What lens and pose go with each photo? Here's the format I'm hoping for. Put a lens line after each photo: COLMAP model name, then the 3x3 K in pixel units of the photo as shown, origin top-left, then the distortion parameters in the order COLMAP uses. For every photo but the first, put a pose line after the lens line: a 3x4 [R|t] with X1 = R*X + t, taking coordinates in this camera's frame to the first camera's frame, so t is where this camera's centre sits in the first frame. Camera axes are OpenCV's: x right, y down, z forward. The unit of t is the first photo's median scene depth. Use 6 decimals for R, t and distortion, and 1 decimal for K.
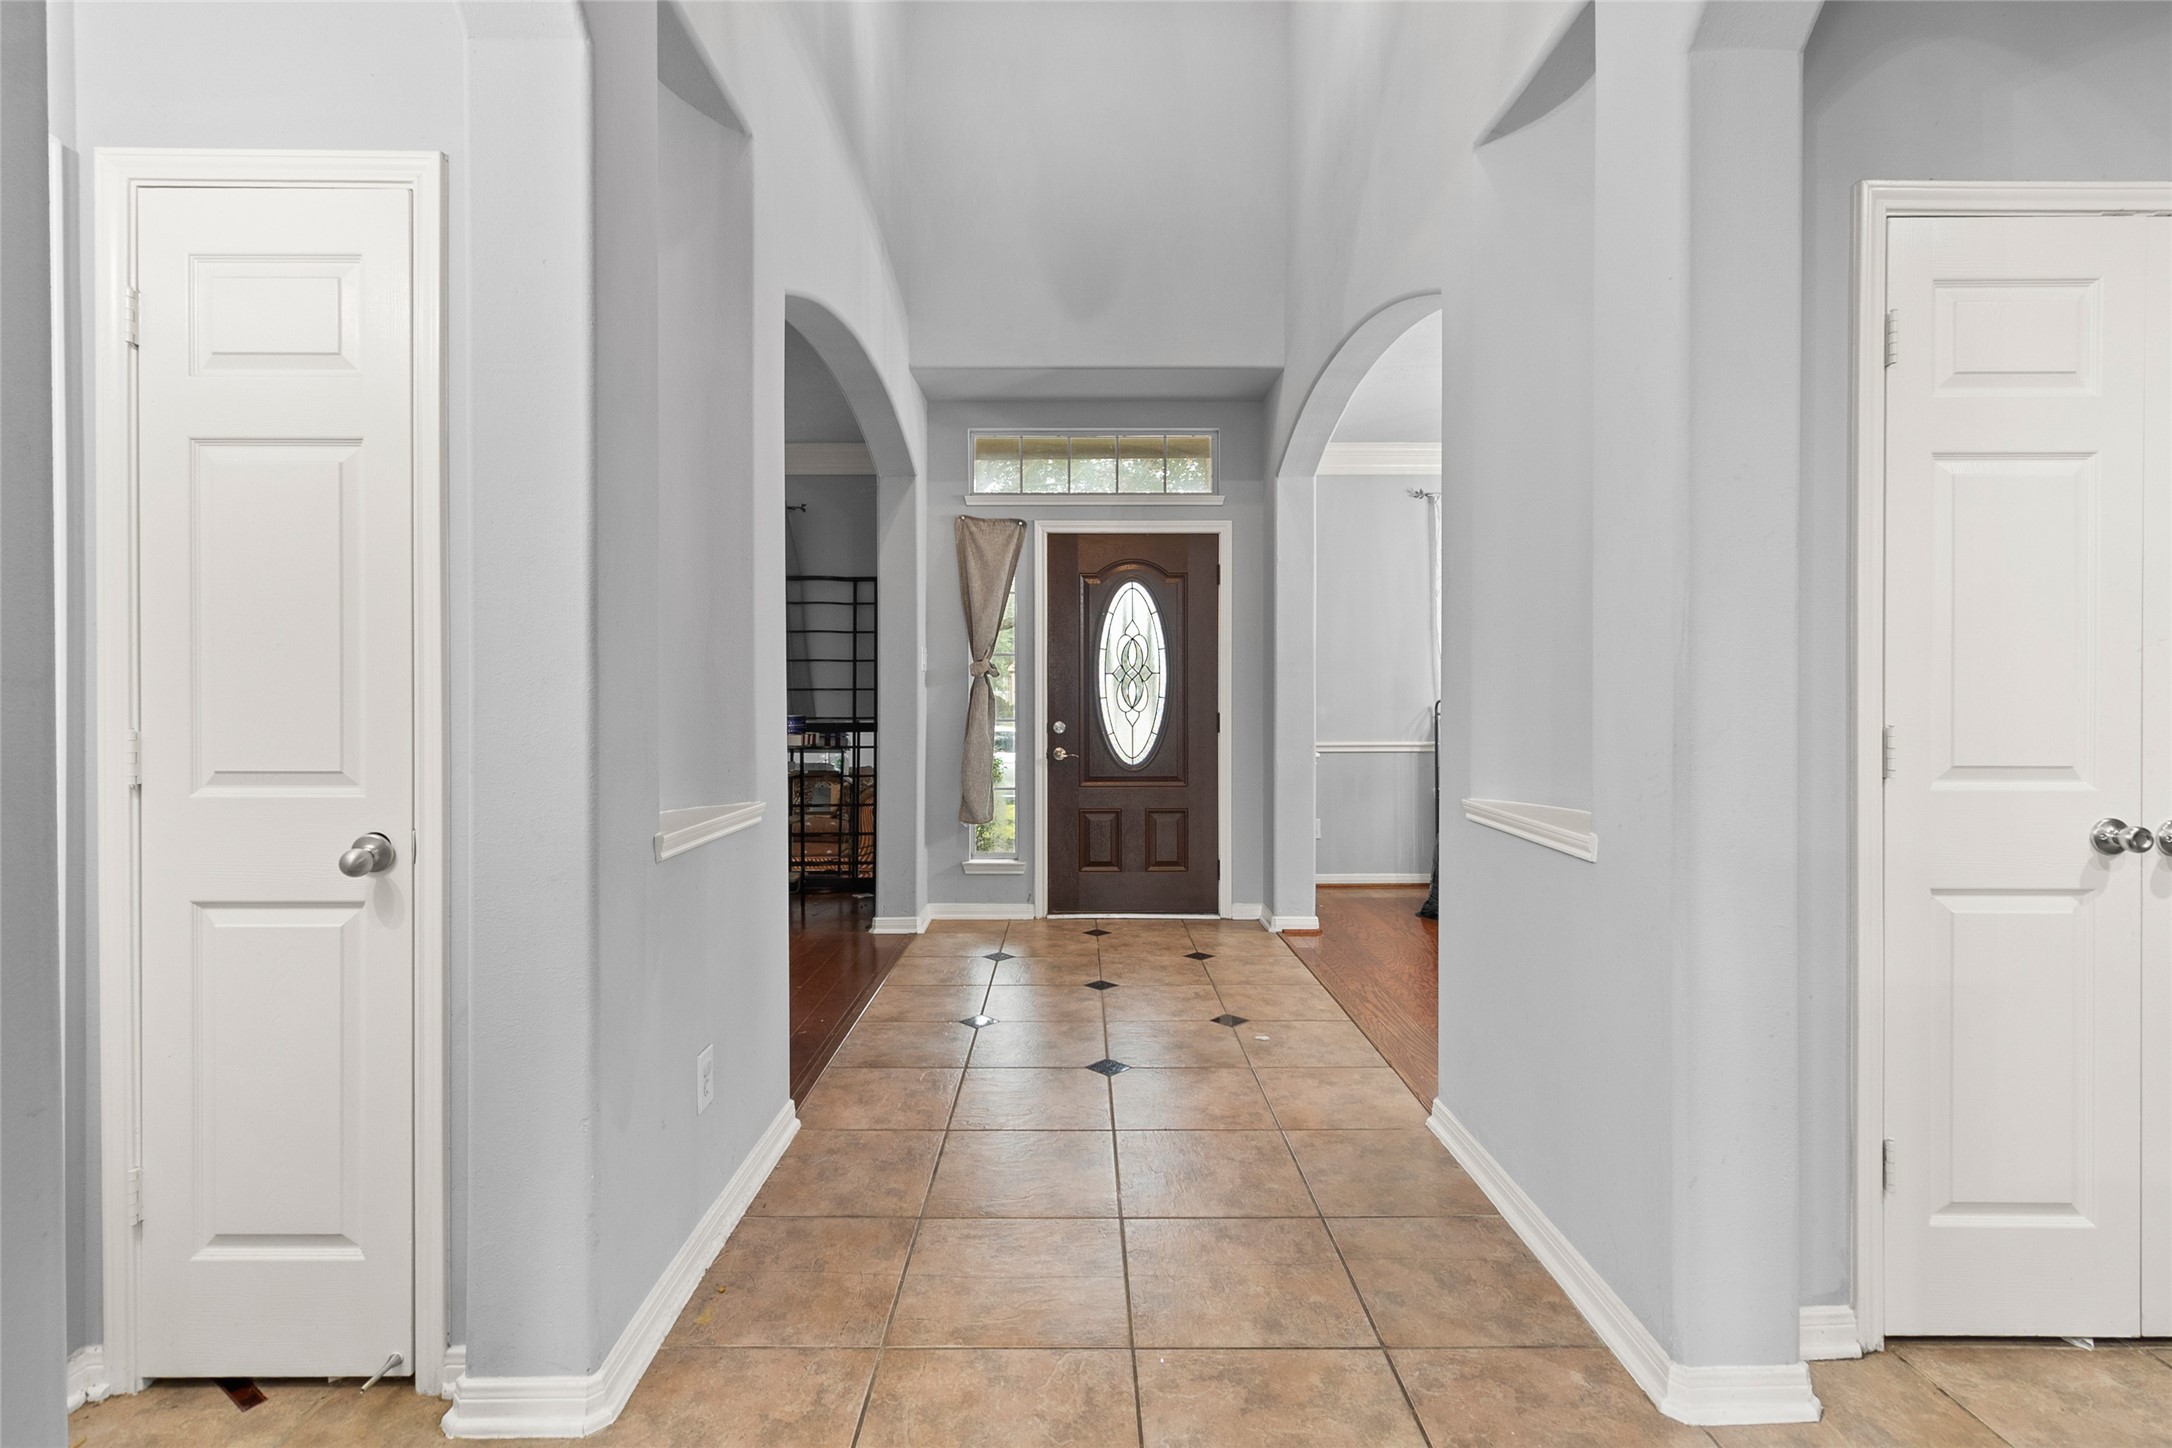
lens RADIAL K [[1005.7, 0, 1080.6], [0, 1005.7, 699.4], [0, 0, 1]] dist [0.001418, 0.000818]
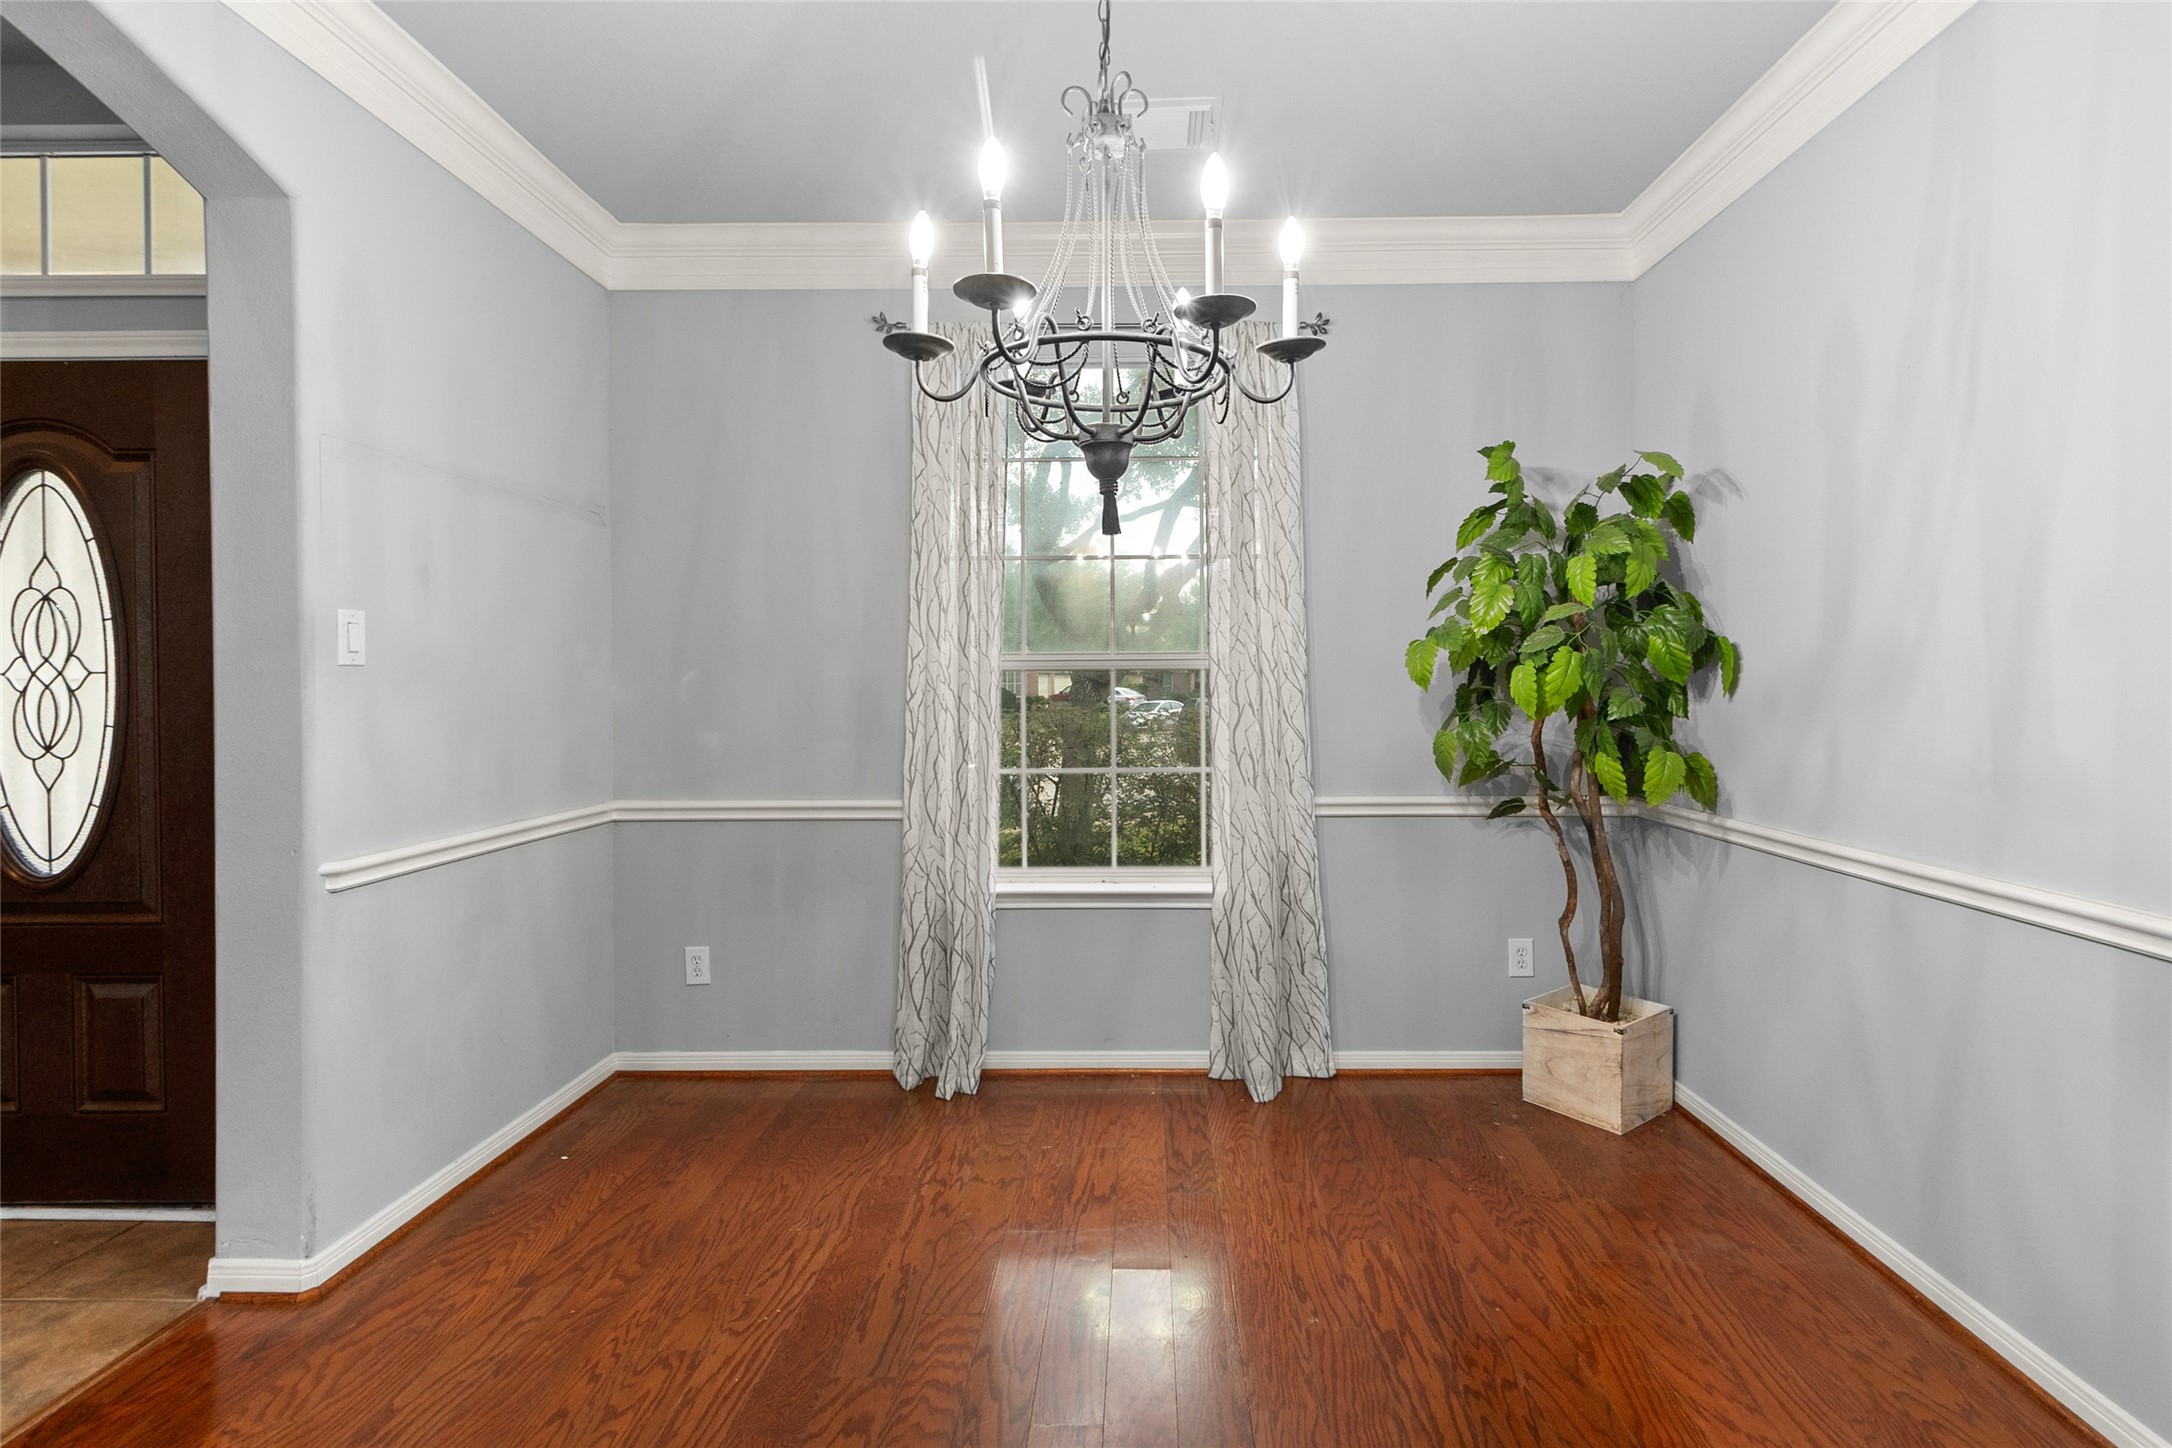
lens RADIAL K [[1005.7, 0, 1080.6], [0, 1005.7, 699.4], [0, 0, 1]] dist [0.001418, 0.000818]
pose [[0.997835, -0.003514, -0.065680, 0.546132], [0.003713, 0.999989, 0.002910, -0.014007], [0.065669, -0.003148, 0.997836, 0.578957]]
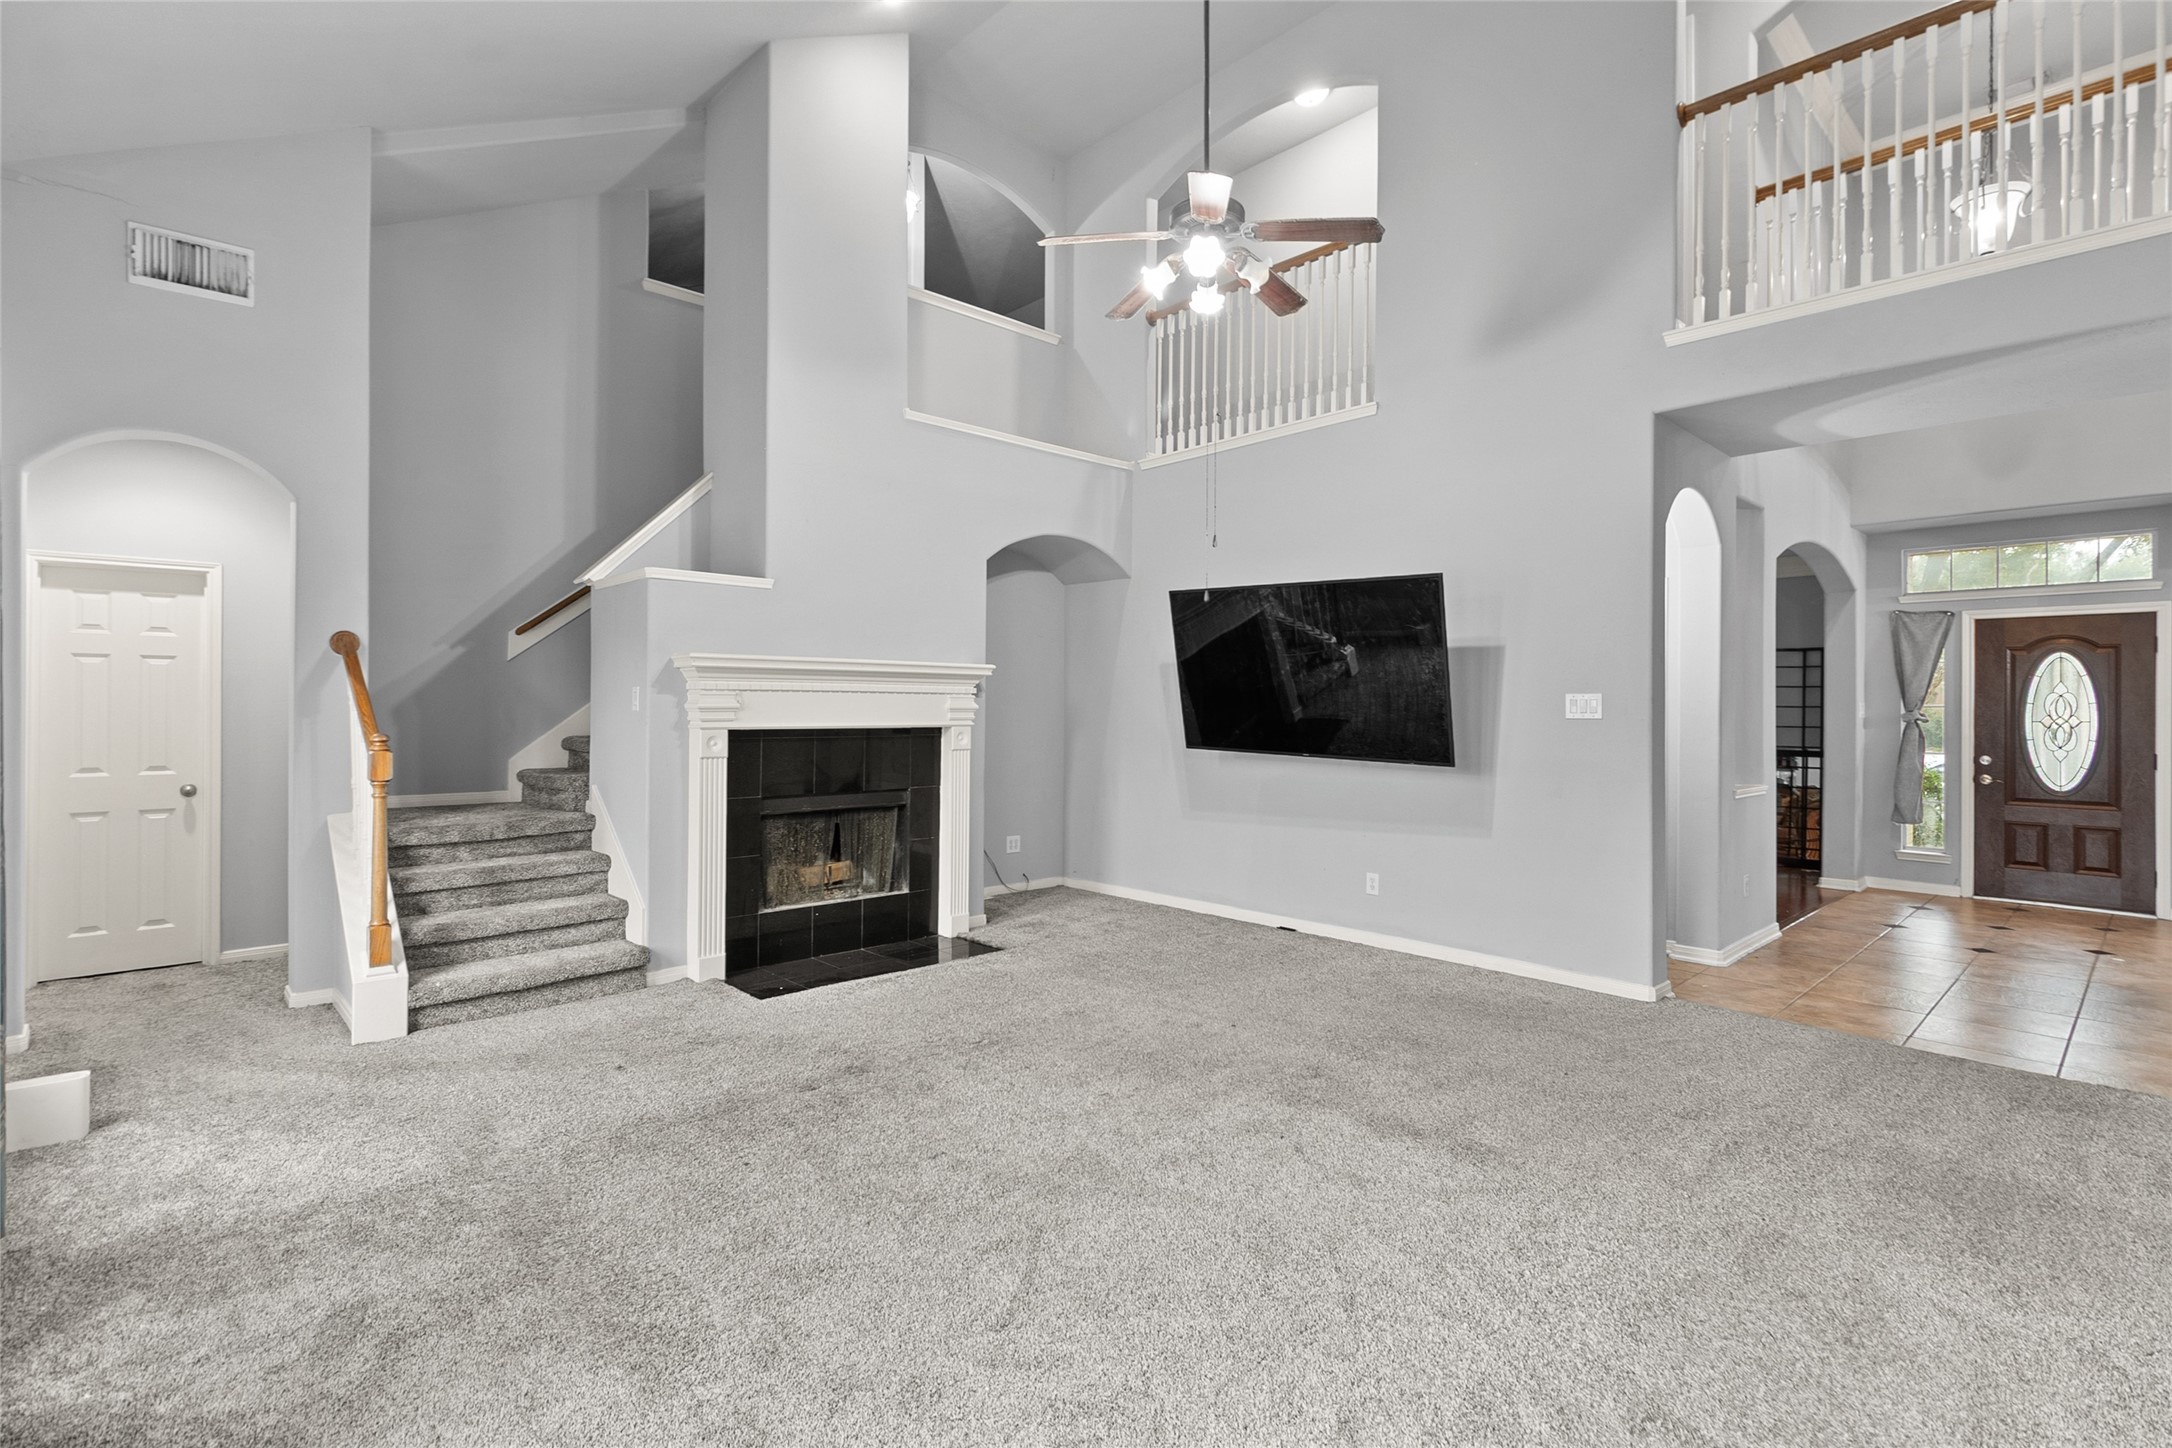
lens RADIAL K [[1005.7, 0, 1080.6], [0, 1005.7, 699.4], [0, 0, 1]] dist [0.001418, 0.000818]
pose [[0.672645, 0.001705, -0.739963, 0.165095], [-0.012537, 0.999880, -0.009093, -0.027263], [0.739859, 0.015394, 0.672586, -0.838993]]
